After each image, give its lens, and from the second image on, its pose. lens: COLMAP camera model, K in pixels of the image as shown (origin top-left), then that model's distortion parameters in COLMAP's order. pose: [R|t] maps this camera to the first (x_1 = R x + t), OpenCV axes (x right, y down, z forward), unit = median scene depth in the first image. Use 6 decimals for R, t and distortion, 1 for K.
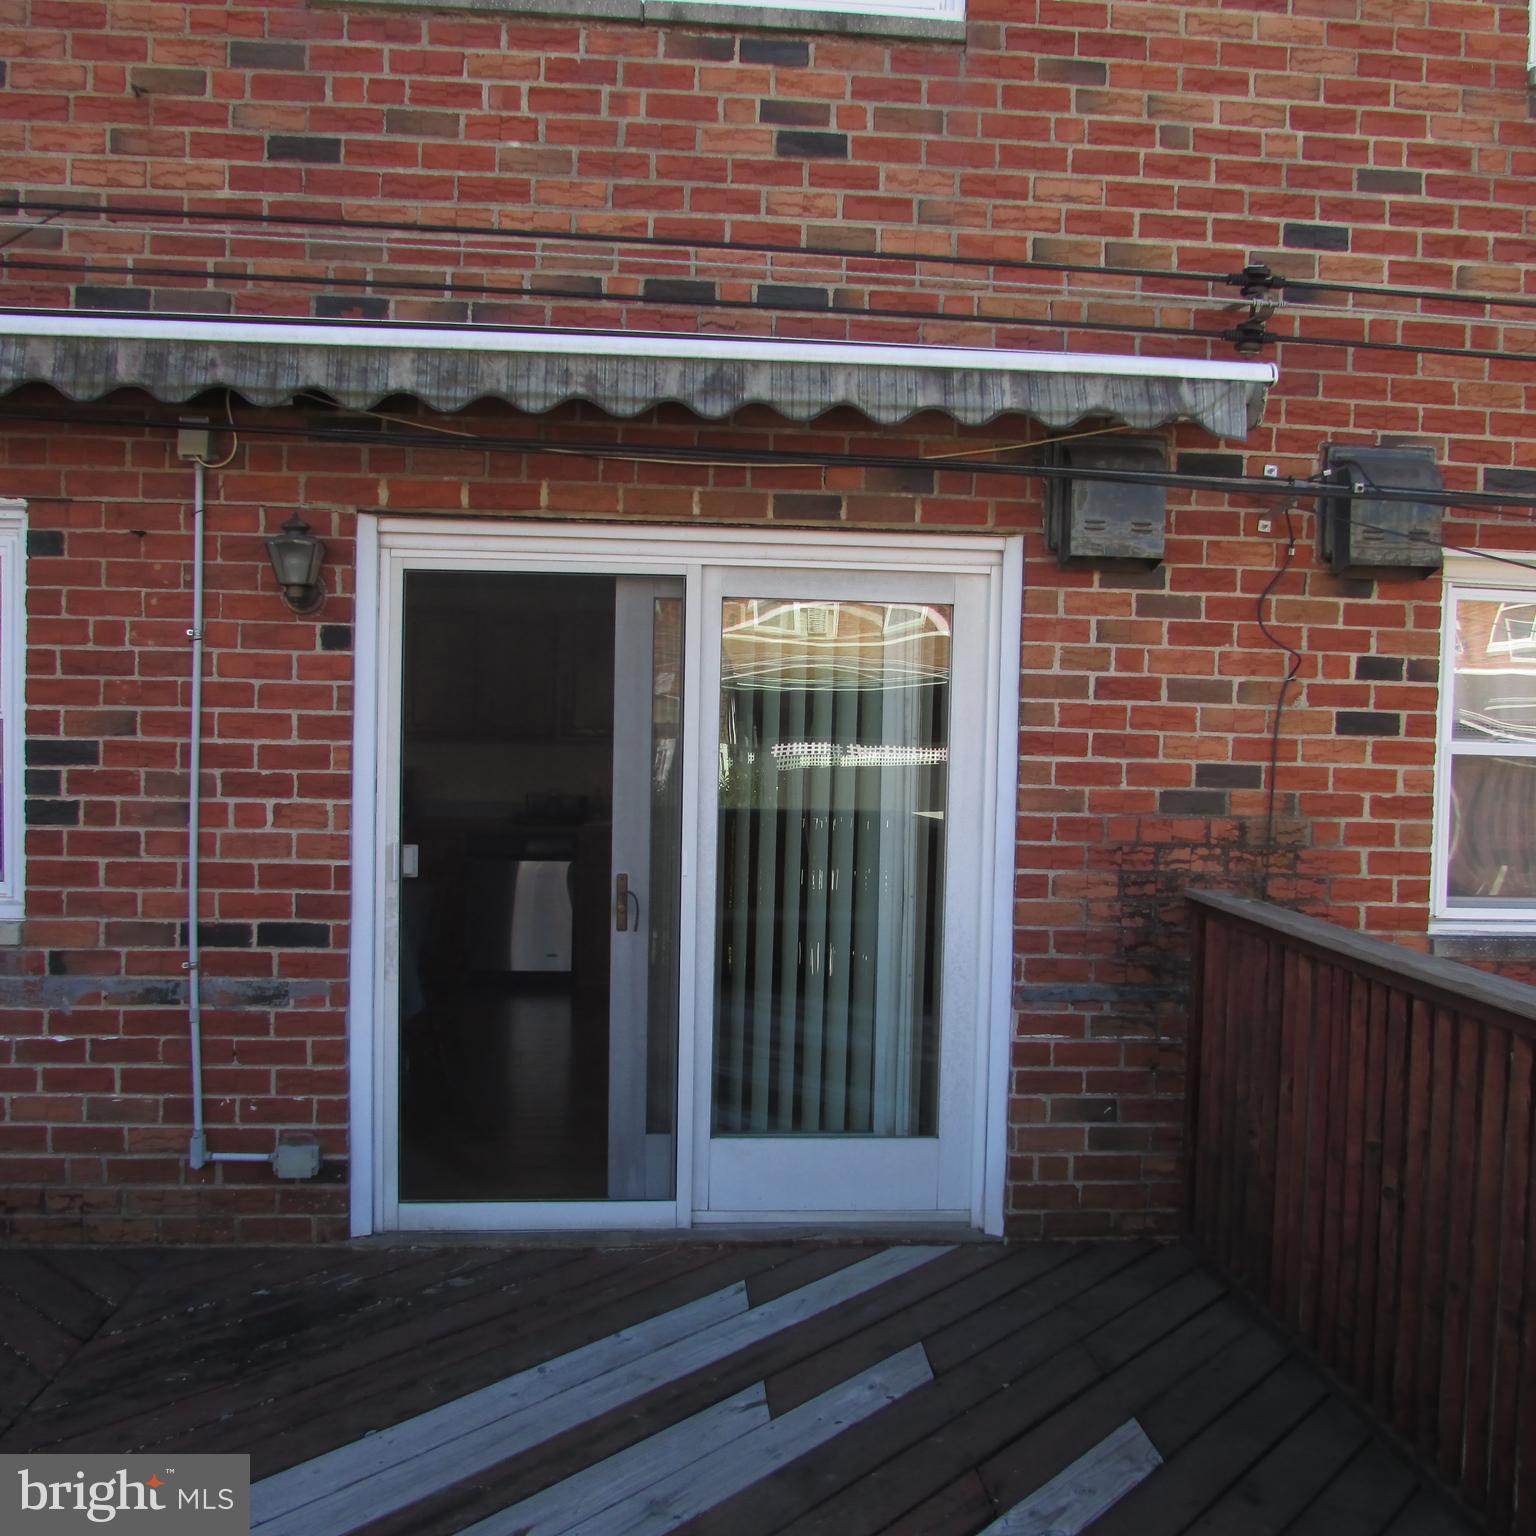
lens RADIAL K [[1468.2, 0, 767.8], [0, 1468.2, 768.3], [0, 0, 1]] dist [-0.037226, 0.000000]
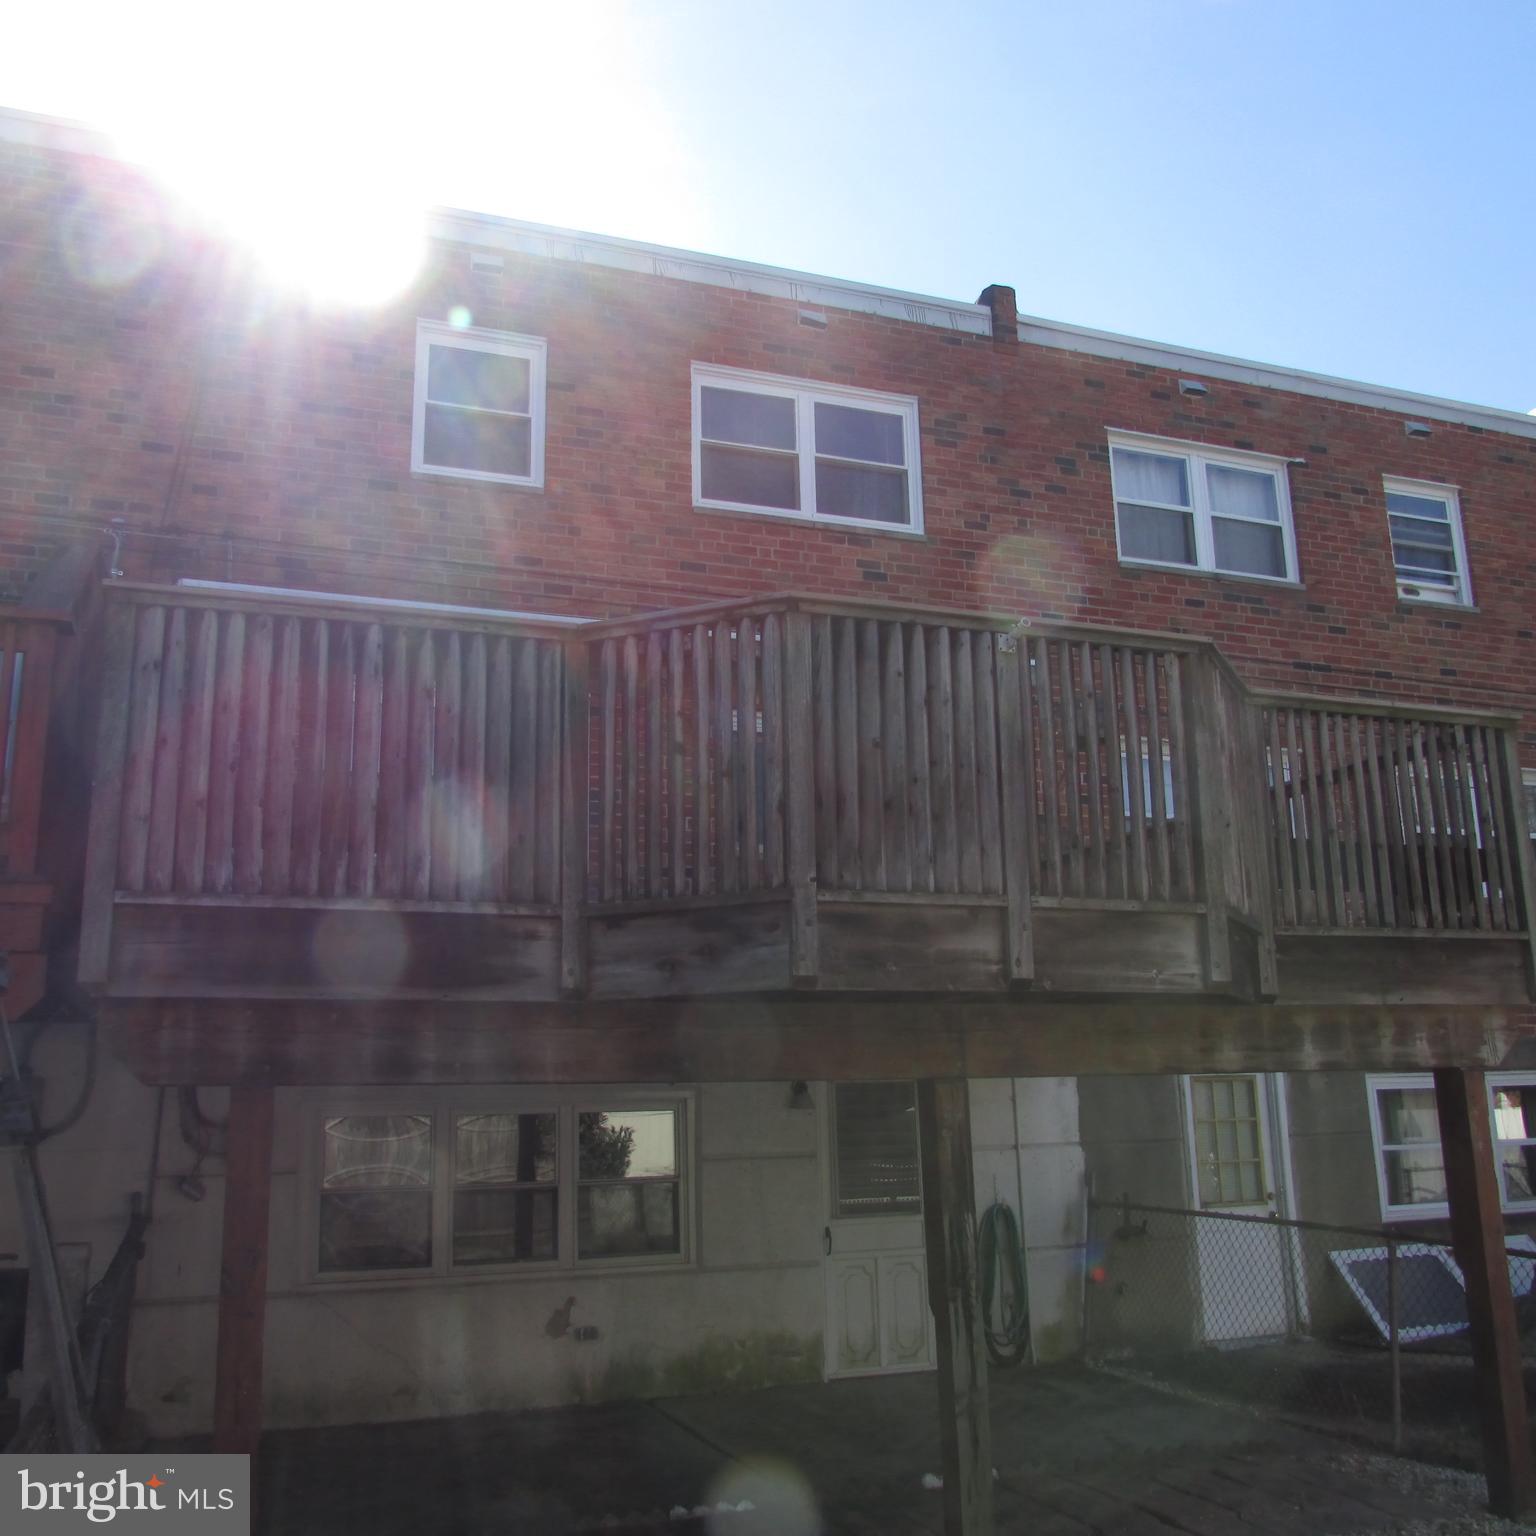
lens RADIAL K [[1468.2, 0, 768.0], [0, 1468.2, 768.6], [0, 0, 1]] dist [-0.037226, 0.000000]
pose [[0.968346, 0.021058, 0.248722, -0.823133], [0.039330, 0.971116, -0.235345, 0.537728], [-0.246494, 0.237678, 0.939548, -1.389342]]
